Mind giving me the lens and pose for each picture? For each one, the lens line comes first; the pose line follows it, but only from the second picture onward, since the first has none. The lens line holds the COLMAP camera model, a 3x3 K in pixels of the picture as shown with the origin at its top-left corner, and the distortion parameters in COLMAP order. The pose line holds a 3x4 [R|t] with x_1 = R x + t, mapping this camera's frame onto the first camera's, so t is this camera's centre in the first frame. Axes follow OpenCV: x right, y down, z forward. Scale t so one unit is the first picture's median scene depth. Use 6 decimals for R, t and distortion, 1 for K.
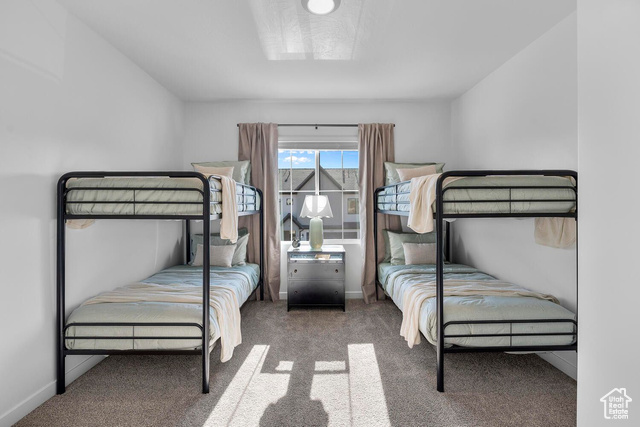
lens RADIAL K [[283.5, 0, 321.8], [0, 283.5, 207.7], [0, 0, 1]] dist [-0.009271, 0.001187]
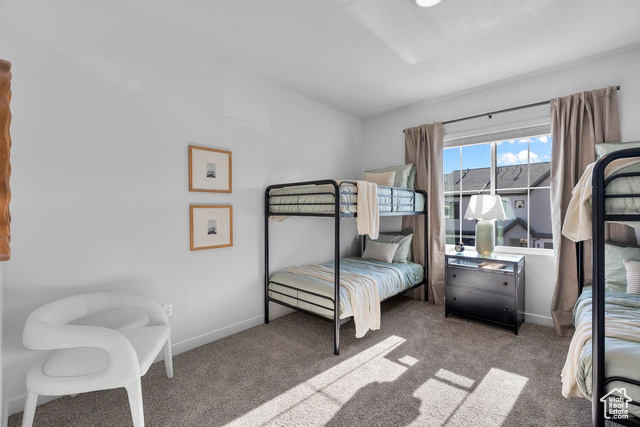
lens RADIAL K [[283.5, 0, 324.7], [0, 283.5, 213.9], [0, 0, 1]] dist [-0.009271, 0.001187]
pose [[0.731287, 0.008806, -0.682013, 0.311384], [-0.003140, 0.999950, 0.009544, 0.012629], [0.682062, -0.004838, 0.731278, 0.033778]]
